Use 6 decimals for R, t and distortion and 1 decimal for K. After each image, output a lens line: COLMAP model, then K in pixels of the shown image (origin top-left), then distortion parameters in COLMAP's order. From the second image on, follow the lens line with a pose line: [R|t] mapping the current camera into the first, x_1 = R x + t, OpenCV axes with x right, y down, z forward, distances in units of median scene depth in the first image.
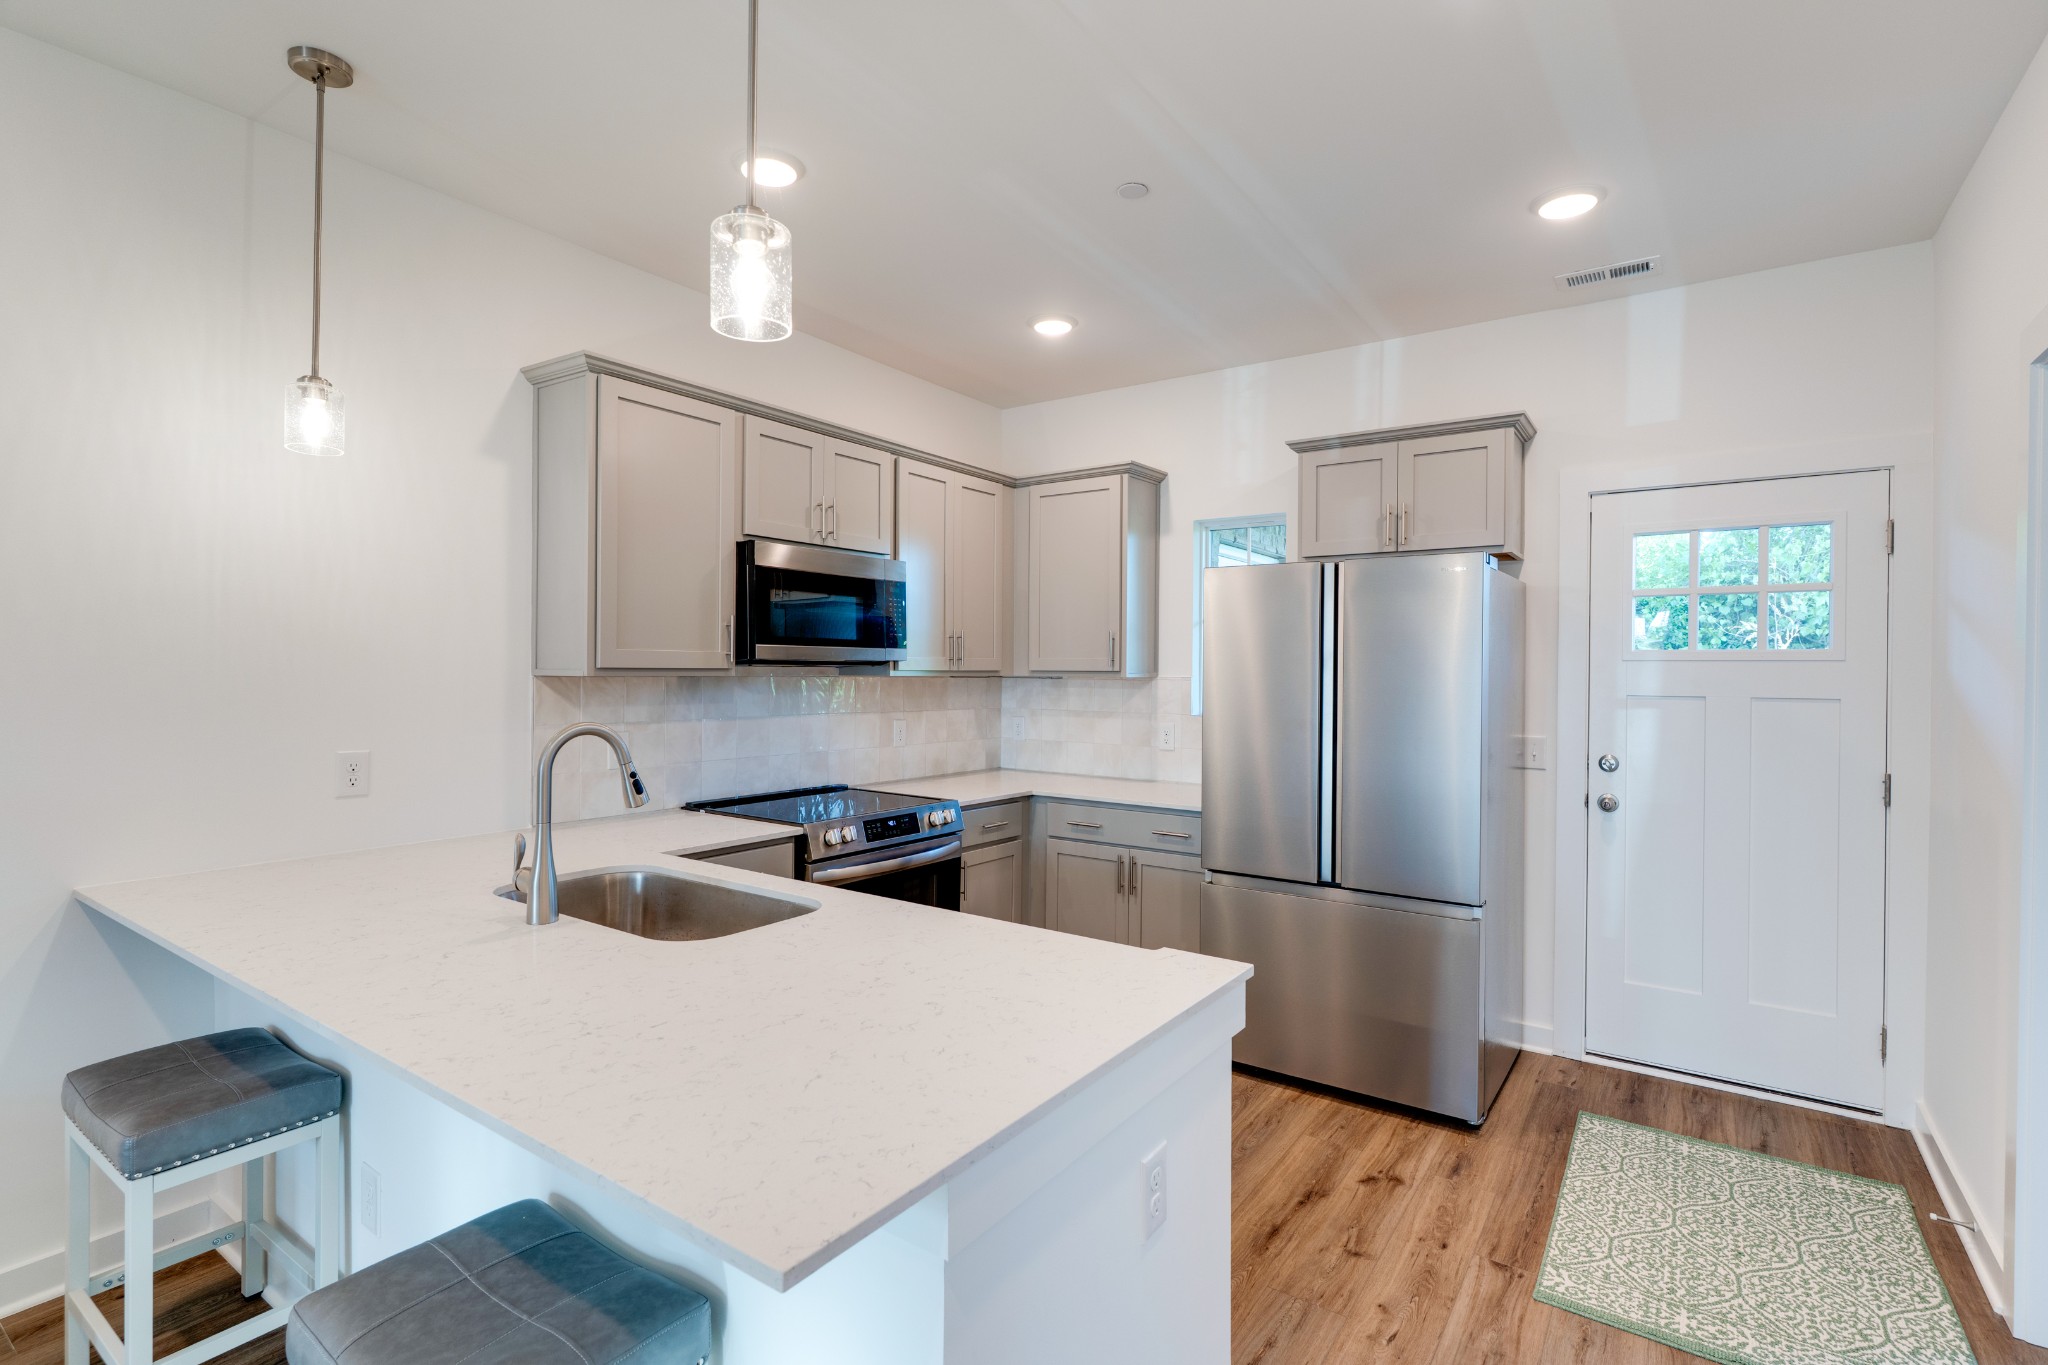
lens RADIAL K [[963.8, 0, 1030.6], [0, 963.8, 678.9], [0, 0, 1]] dist [-0.000490, -0.000591]
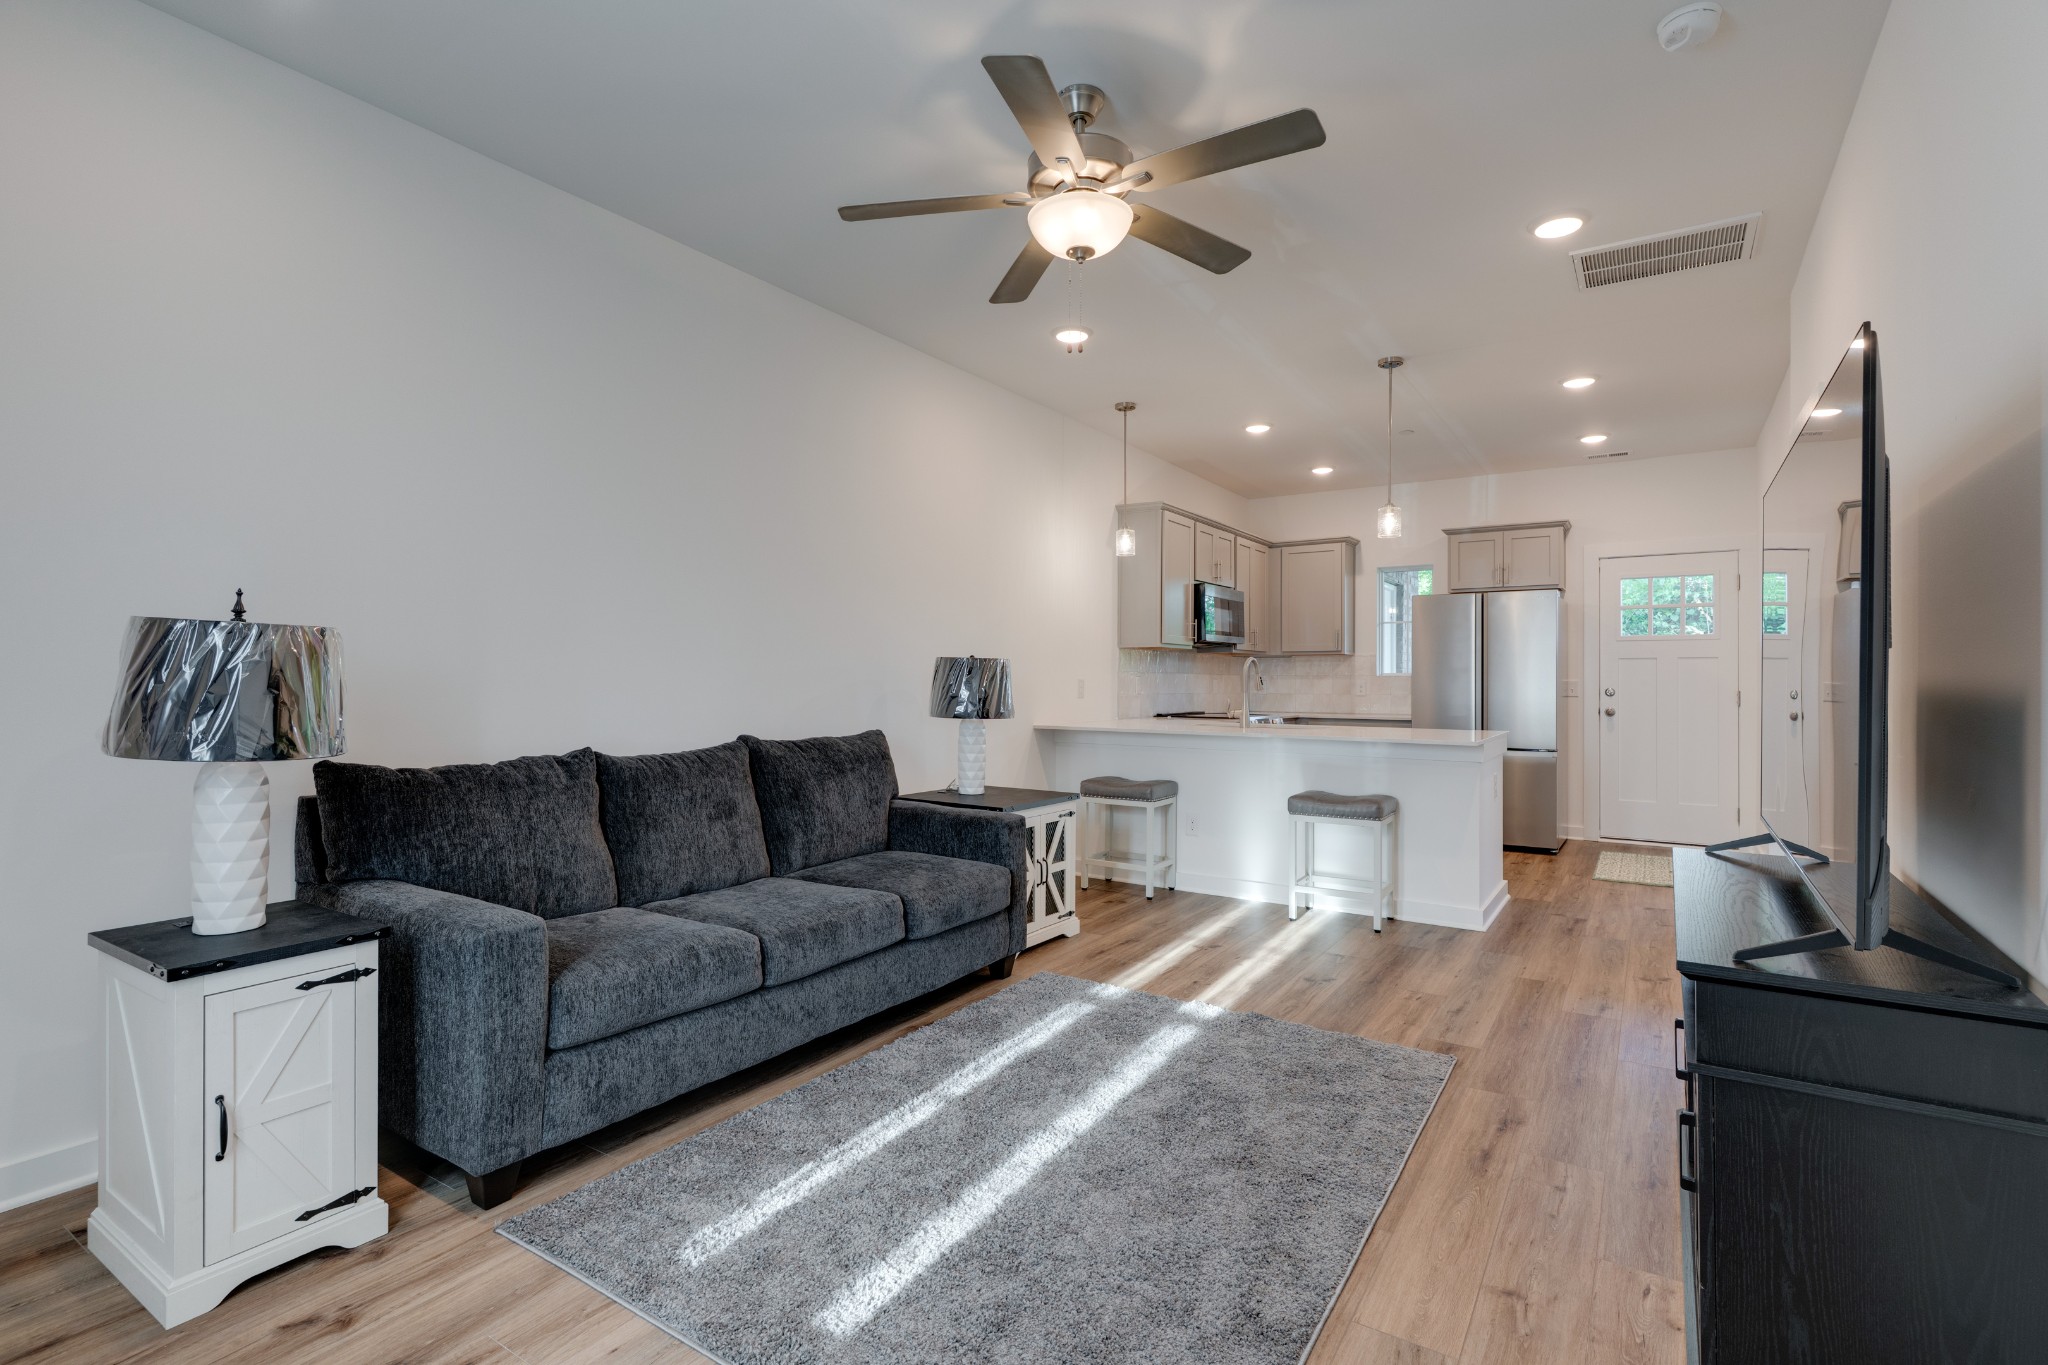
lens RADIAL K [[963.8, 0, 1030.6], [0, 963.8, 678.9], [0, 0, 1]] dist [-0.000490, -0.000591]
pose [[0.999607, -0.002111, 0.027968, -0.591334], [0.002366, 0.999956, -0.009059, 0.065002], [-0.027948, 0.009121, 0.999568, -0.868513]]
